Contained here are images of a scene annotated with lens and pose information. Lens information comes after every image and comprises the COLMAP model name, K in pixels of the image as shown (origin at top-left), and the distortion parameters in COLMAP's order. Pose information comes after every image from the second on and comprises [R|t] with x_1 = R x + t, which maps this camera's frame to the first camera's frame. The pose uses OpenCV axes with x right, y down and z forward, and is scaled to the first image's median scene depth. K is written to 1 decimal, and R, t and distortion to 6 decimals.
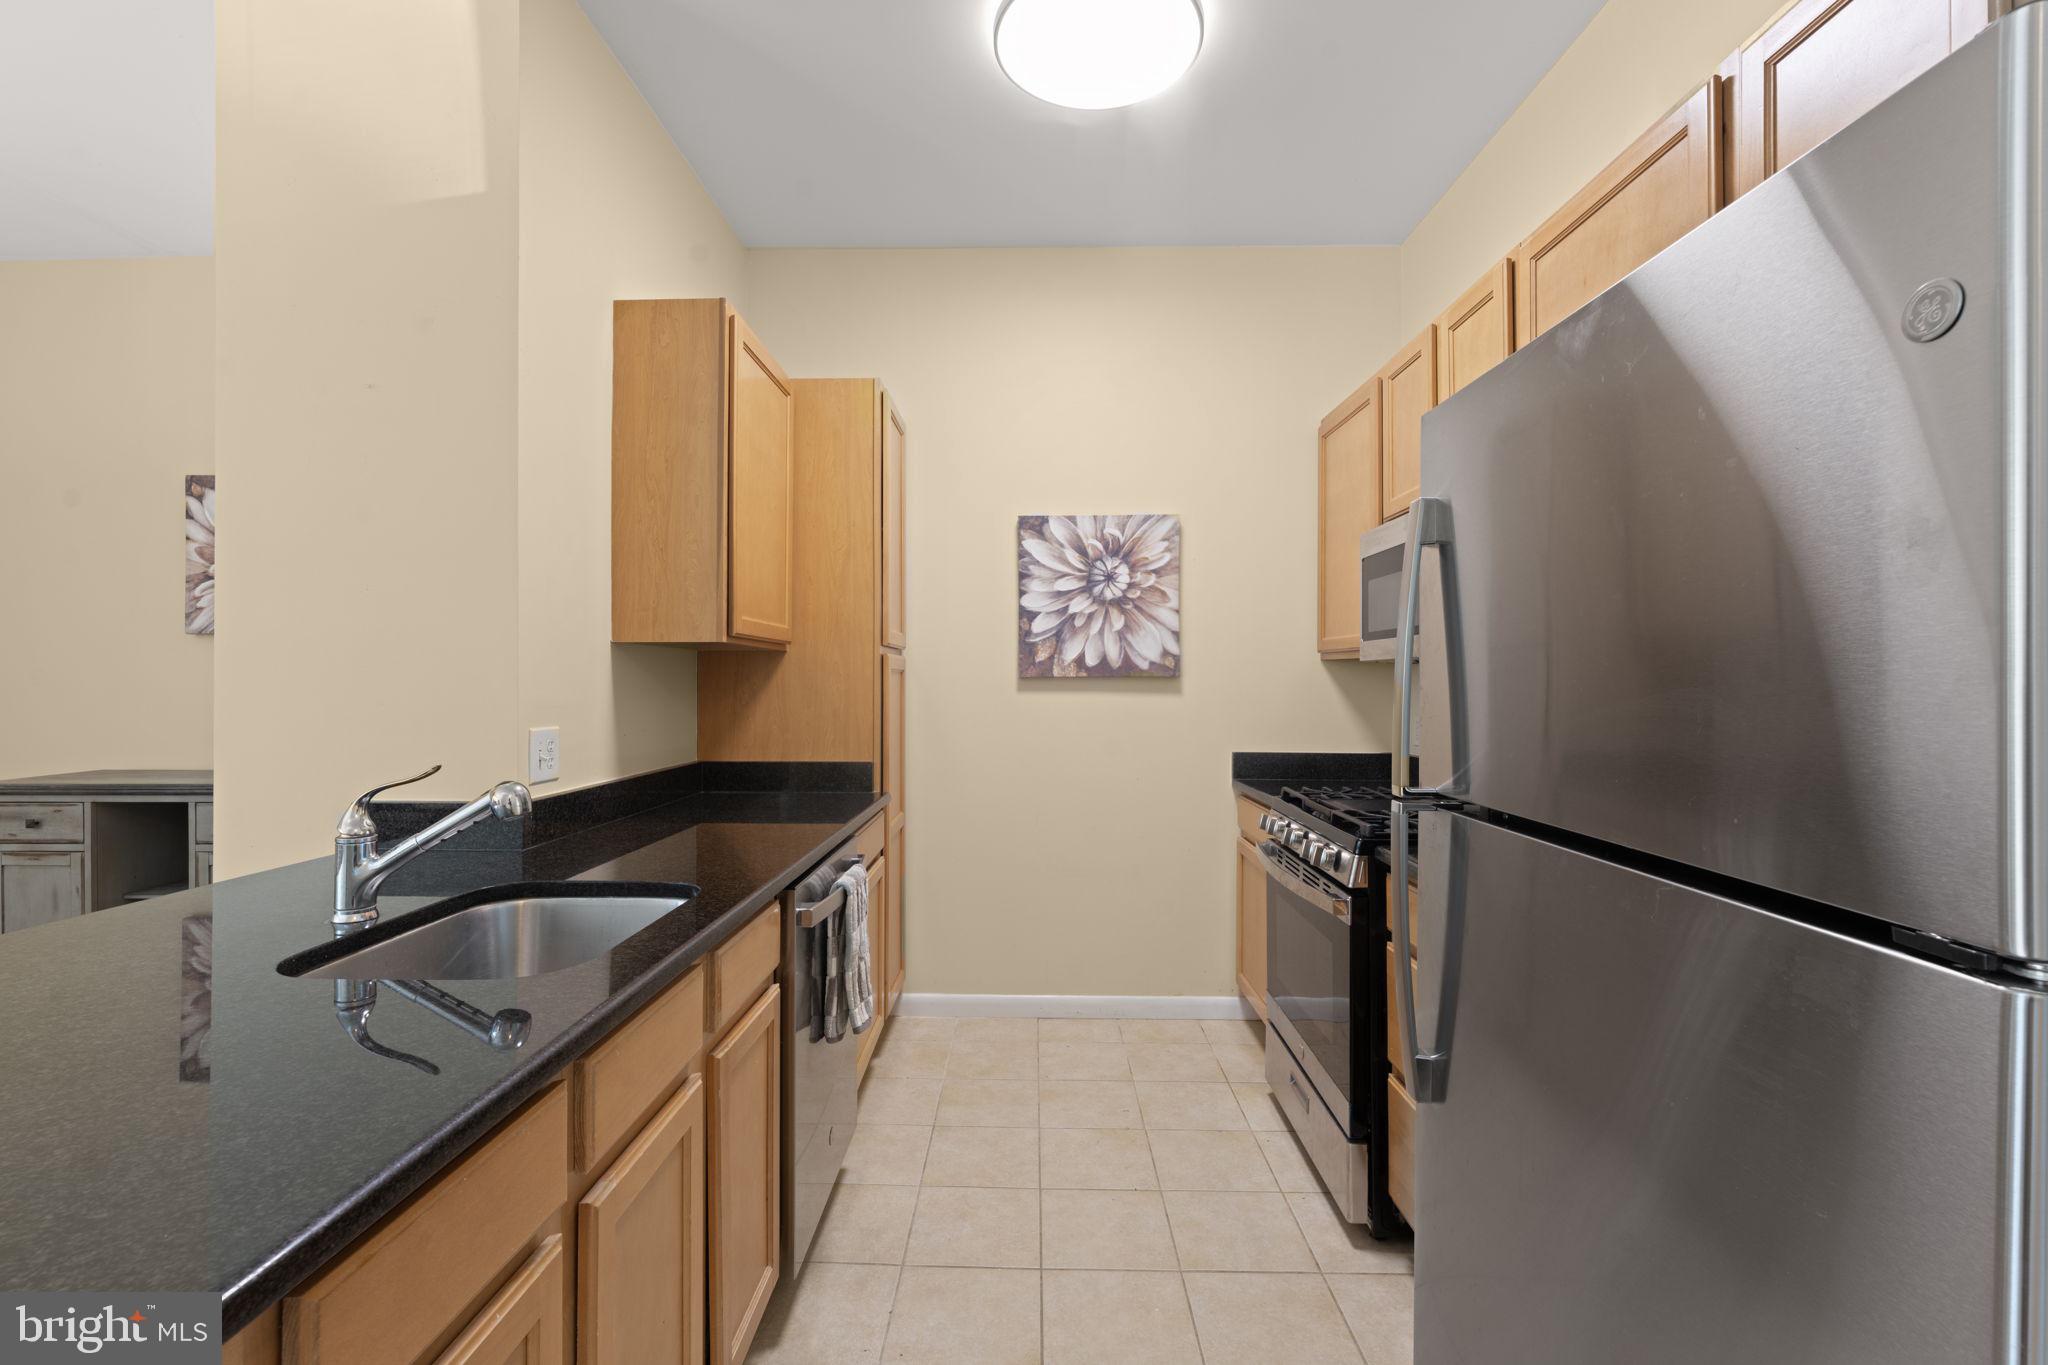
lens RADIAL K [[817.6, 0, 1020.3], [0, 817.6, 678.9], [0, 0, 1]] dist [0.001673, 0.000289]
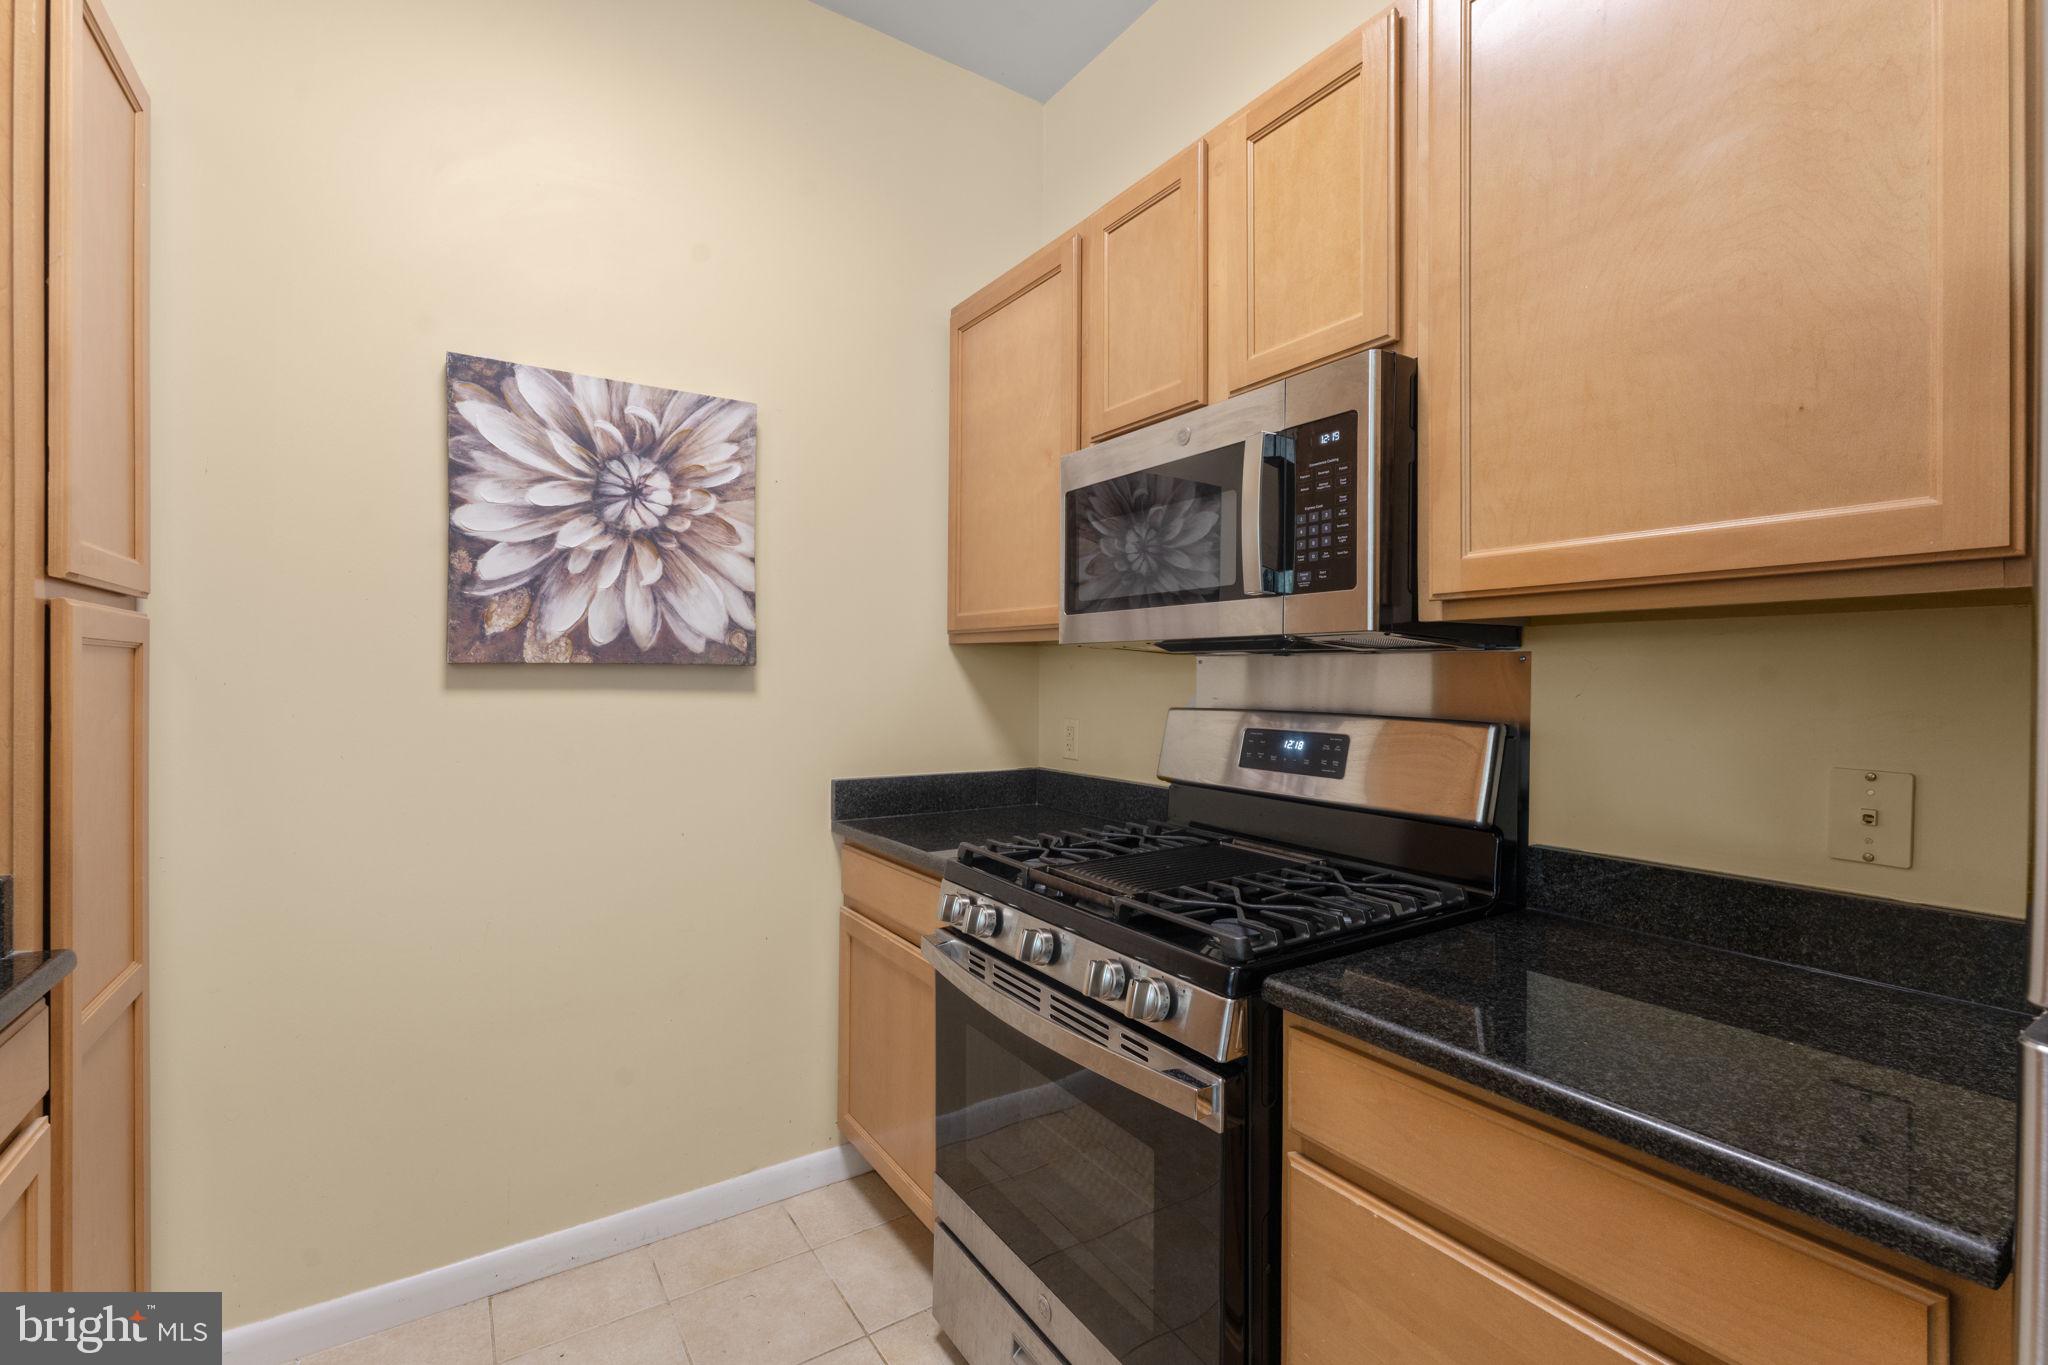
lens RADIAL K [[876.1, 0, 1016.3], [0, 876.1, 679.8], [0, 0, 1]] dist [-0.001084, -0.000465]
pose [[0.827190, 0.001101, 0.561921, -0.015867], [-0.007349, 0.999934, 0.008859, 0.001194], [-0.561874, -0.011458, 0.827144, 0.335599]]
